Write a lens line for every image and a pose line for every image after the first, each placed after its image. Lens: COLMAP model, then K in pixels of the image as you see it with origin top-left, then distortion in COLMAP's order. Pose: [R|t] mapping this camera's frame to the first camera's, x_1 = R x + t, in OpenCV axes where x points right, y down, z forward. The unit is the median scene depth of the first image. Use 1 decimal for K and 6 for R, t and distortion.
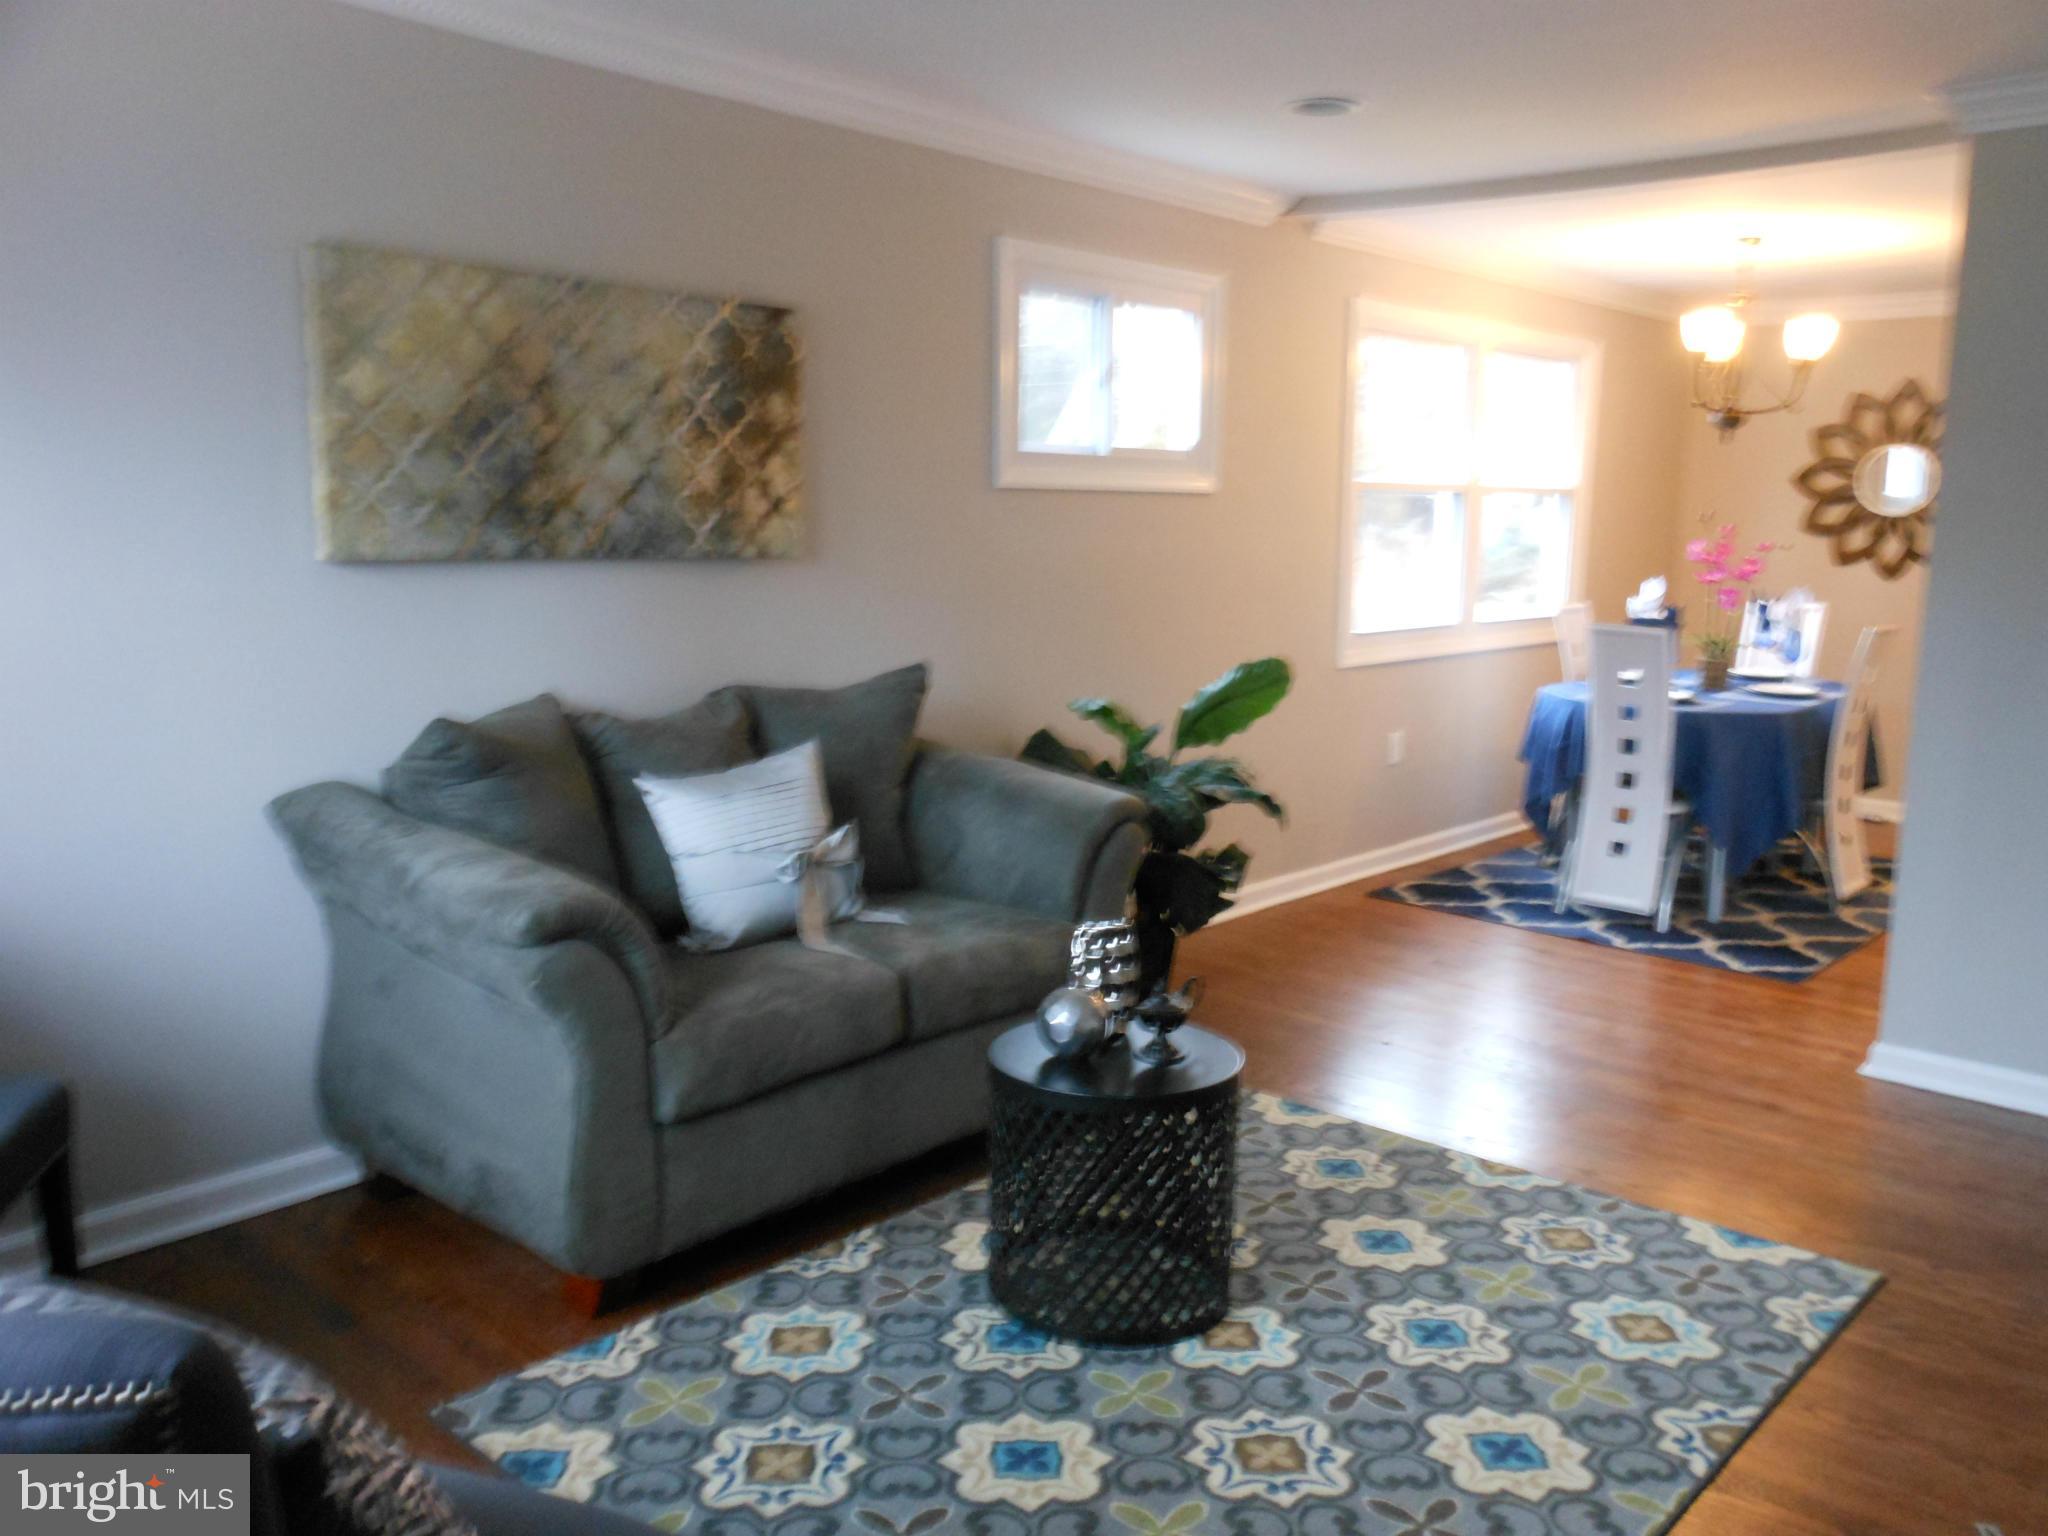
lens RADIAL K [[1643.1, 0, 1030.9], [0, 1643.1, 767.1], [0, 0, 1]] dist [-0.004762, 0.006711]
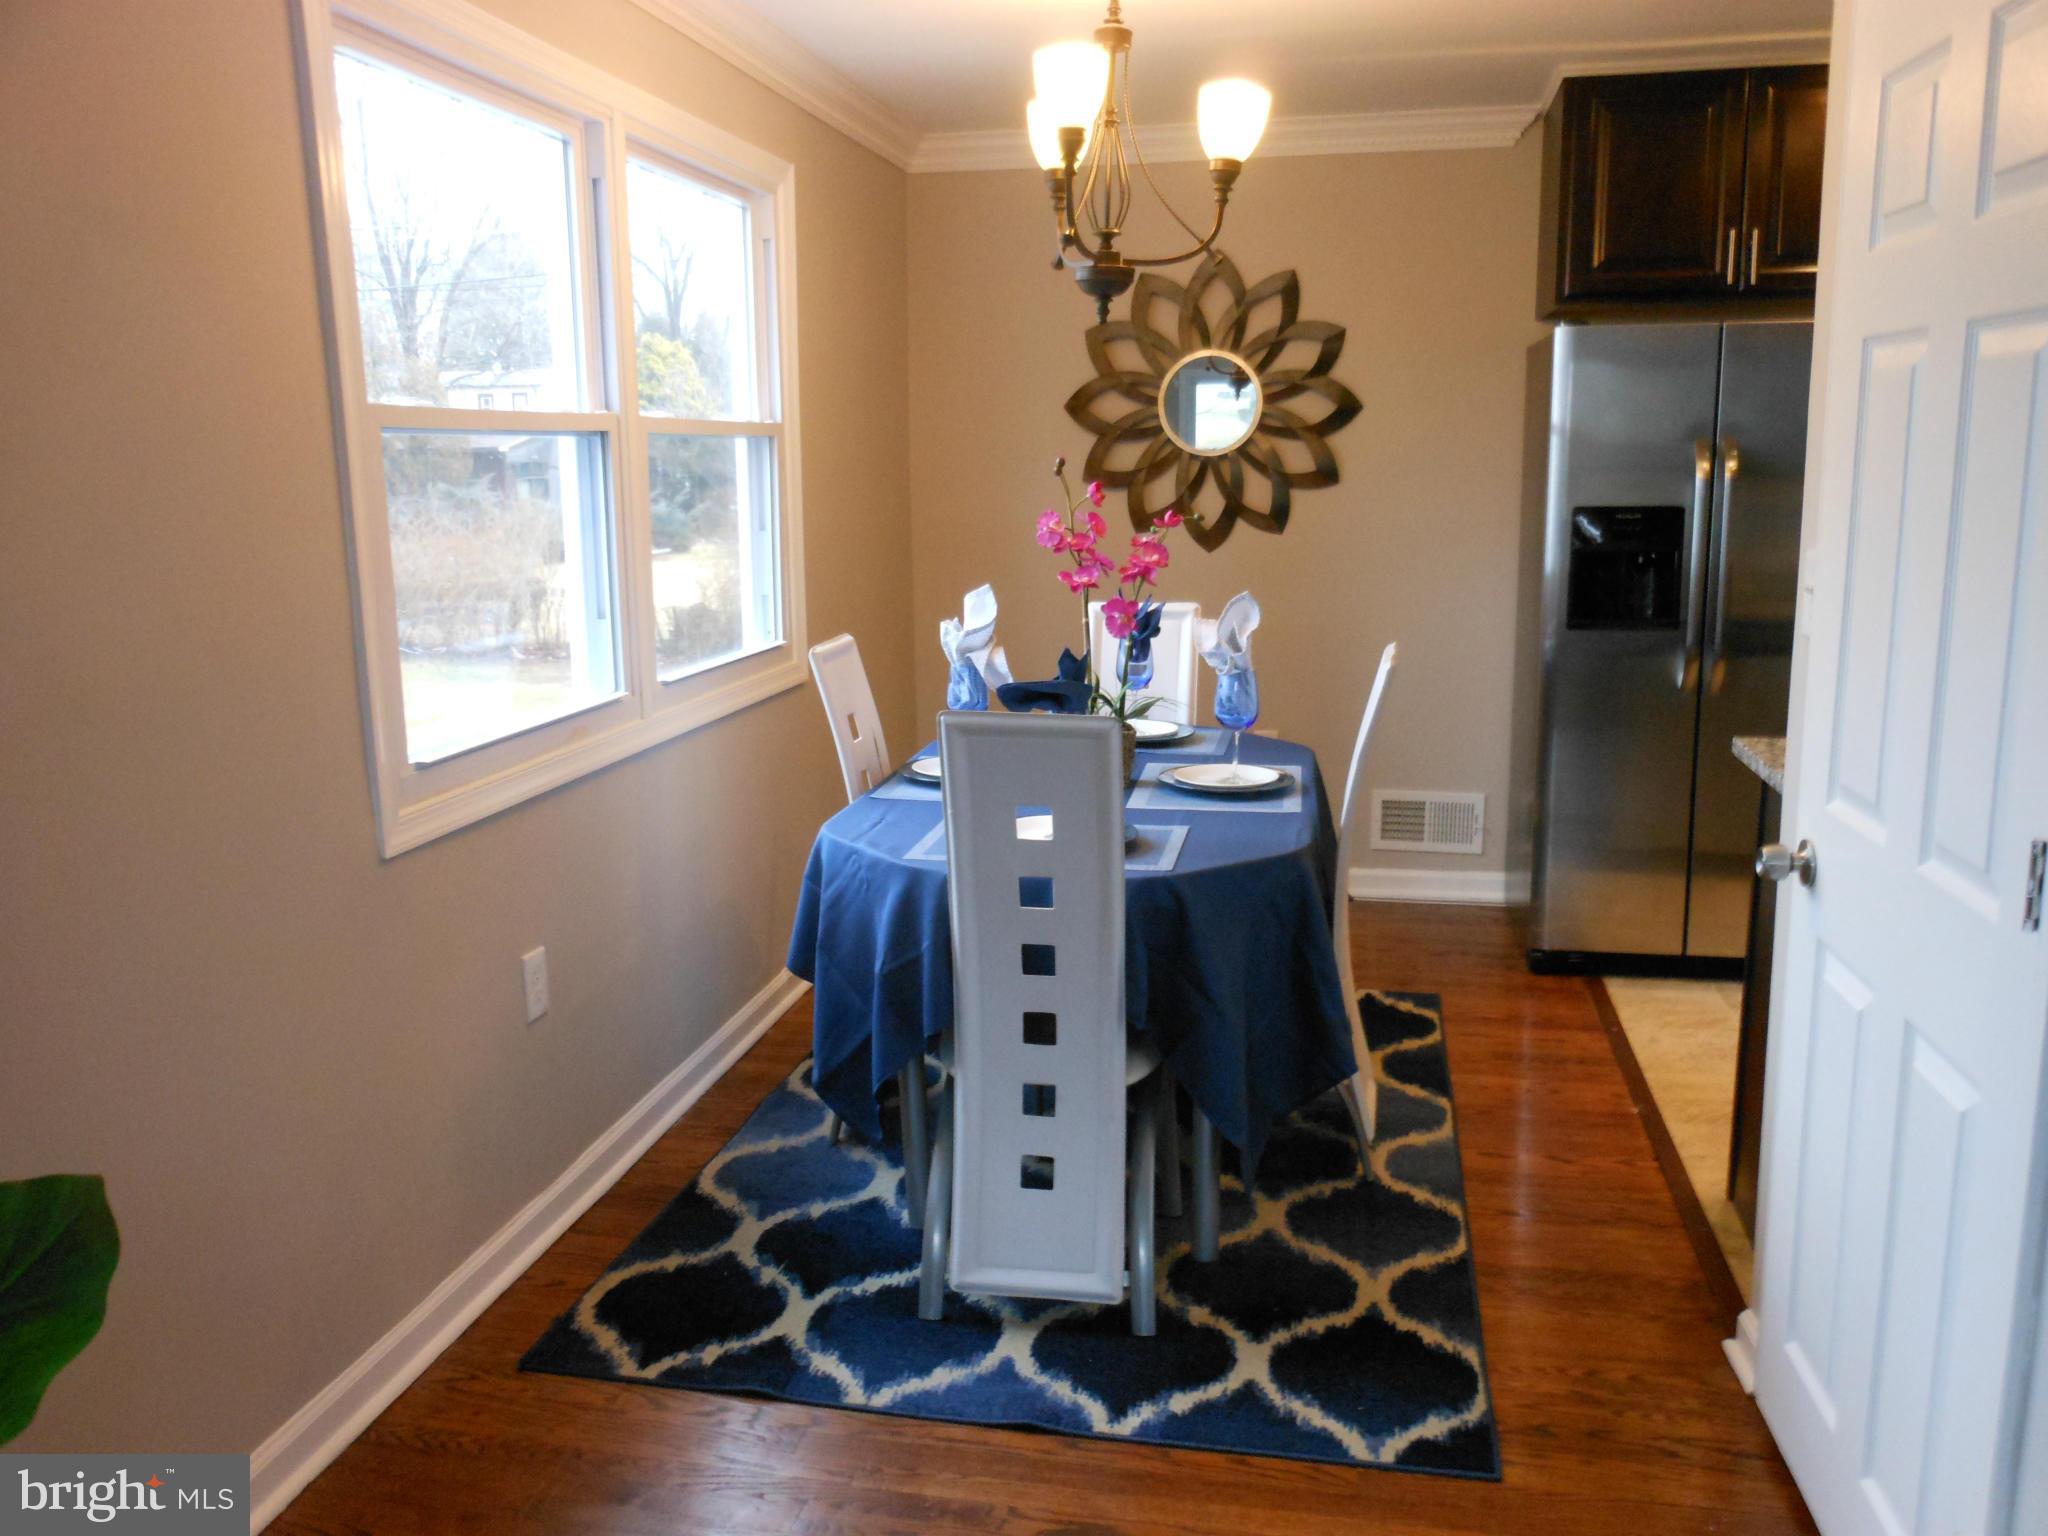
lens RADIAL K [[1643.1, 0, 986.2], [0, 1643.1, 754.6], [0, 0, 1]] dist [-0.004762, 0.006711]
pose [[0.866802, -0.117686, 0.484566, 0.119389], [0.107462, 0.993004, 0.048939, -0.089471], [-0.486935, 0.009651, 0.873385, 0.551571]]
